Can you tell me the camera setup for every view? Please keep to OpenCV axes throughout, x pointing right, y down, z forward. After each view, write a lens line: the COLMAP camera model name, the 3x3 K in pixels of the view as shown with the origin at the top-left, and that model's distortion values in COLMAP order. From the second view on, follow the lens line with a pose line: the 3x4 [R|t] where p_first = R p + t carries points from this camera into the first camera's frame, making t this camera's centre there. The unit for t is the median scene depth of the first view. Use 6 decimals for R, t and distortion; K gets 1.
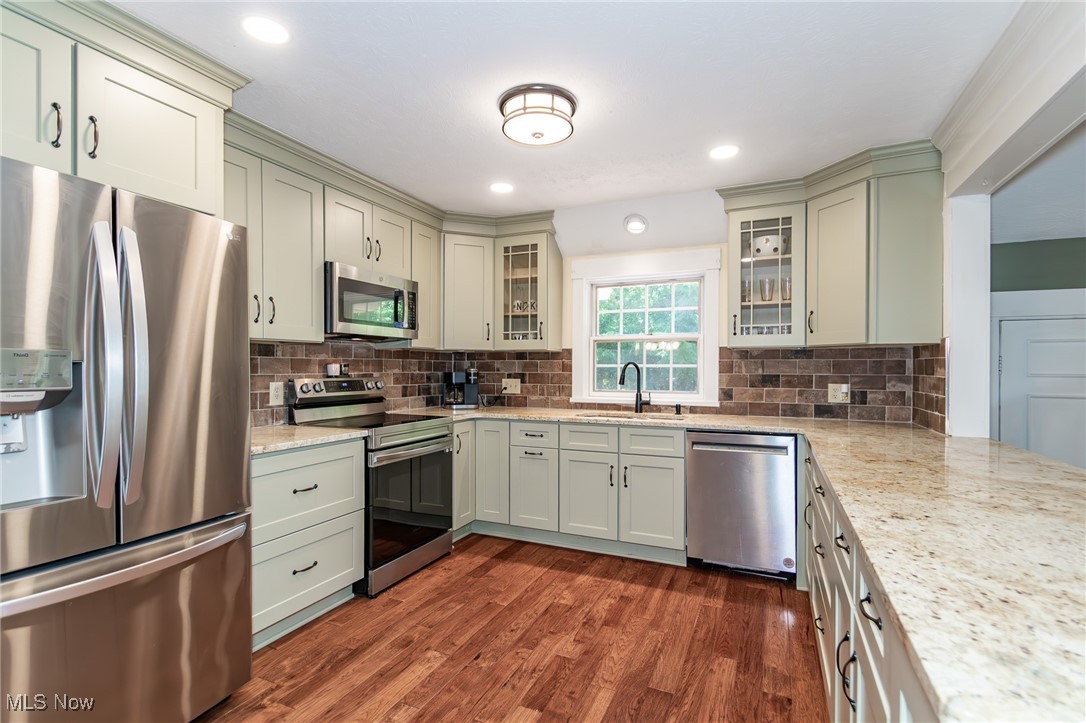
lens RADIAL K [[511.7, 0, 542.4], [0, 511.7, 365.7], [0, 0, 1]] dist [0.003719, 0.000267]
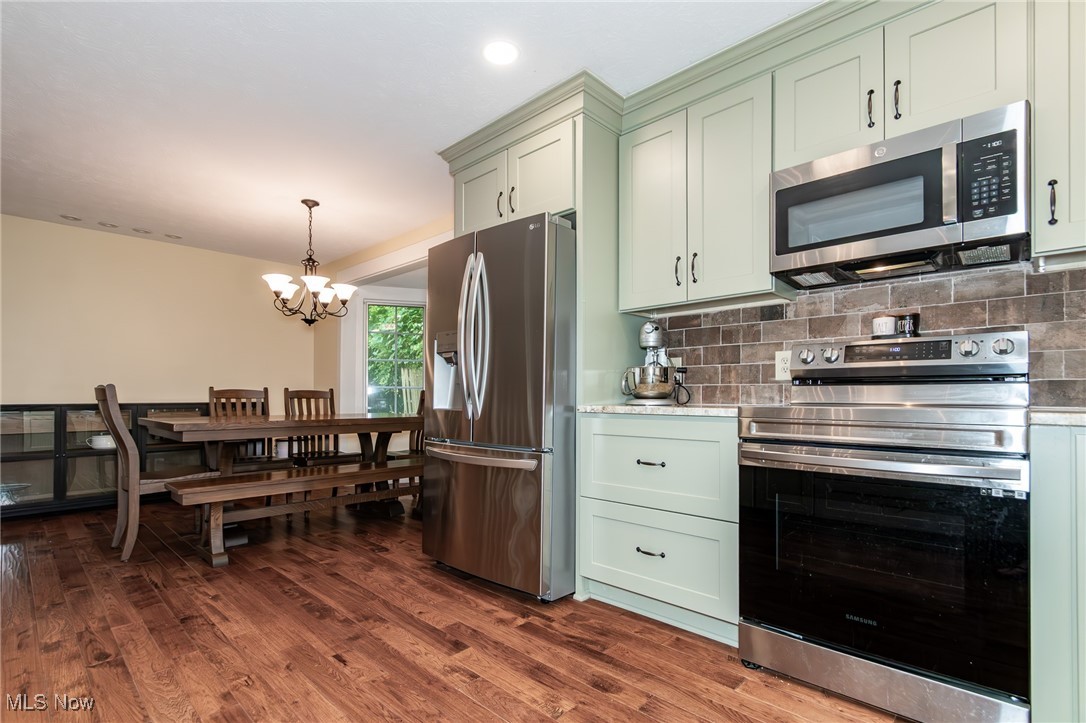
lens RADIAL K [[511.7, 0, 545.0], [0, 511.7, 400.8], [0, 0, 1]] dist [0.003719, 0.000267]
pose [[-0.336960, 0.009527, -0.941471, 0.354488], [0.008040, 0.999941, 0.007241, 0.101831], [0.941485, -0.005129, -0.337017, 0.932144]]
